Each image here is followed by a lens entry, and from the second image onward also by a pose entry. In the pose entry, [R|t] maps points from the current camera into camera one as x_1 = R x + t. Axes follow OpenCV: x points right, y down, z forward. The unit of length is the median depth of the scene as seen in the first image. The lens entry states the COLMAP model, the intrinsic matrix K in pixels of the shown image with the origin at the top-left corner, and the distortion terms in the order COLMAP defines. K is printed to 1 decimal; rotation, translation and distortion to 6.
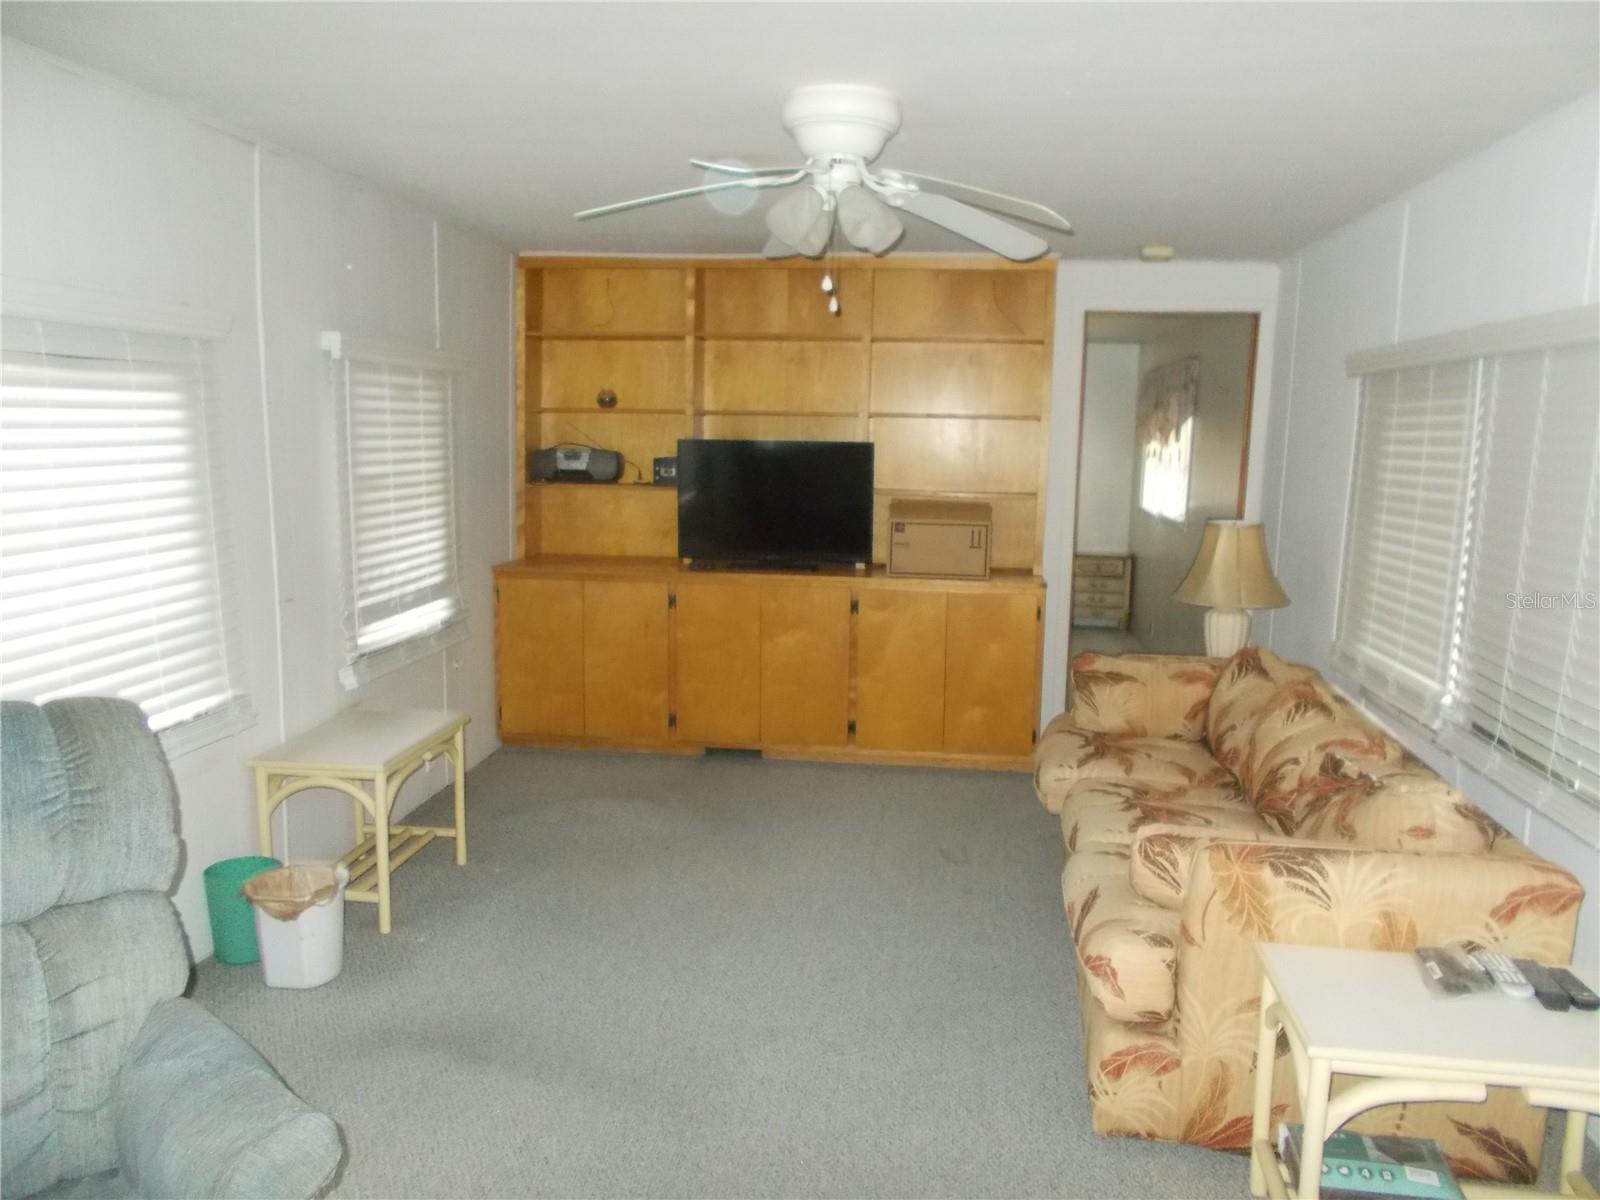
lens RADIAL K [[1224.3, 0, 800.0], [0, 1224.3, 600.0], [0, 0, 1]] dist [0.009957, -0.008417]
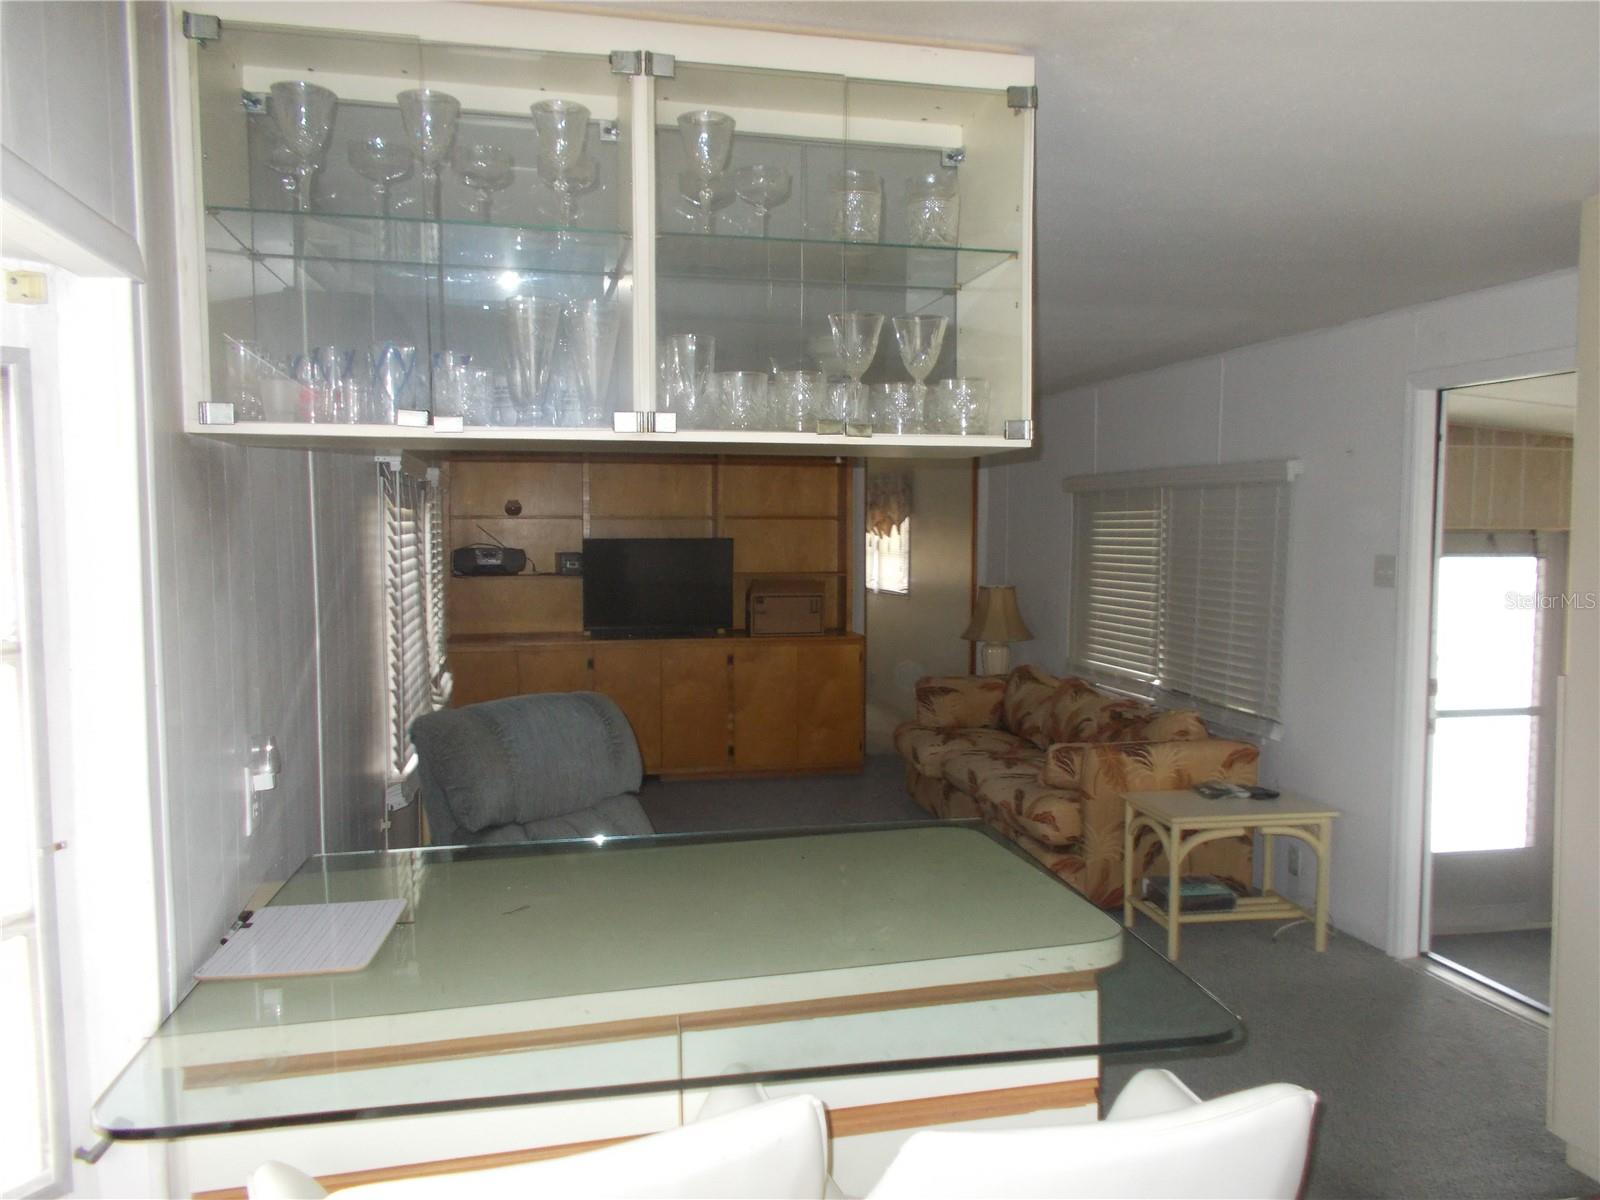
lens RADIAL K [[1229.5, 0, 811.3], [0, 1229.5, 603.8], [0, 0, 1]] dist [0.004575, 0.001026]
pose [[0.941712, -0.036052, 0.334482, -0.442982], [0.059267, 0.996470, -0.059457, 0.040433], [-0.331158, 0.075815, 0.940525, -0.421310]]
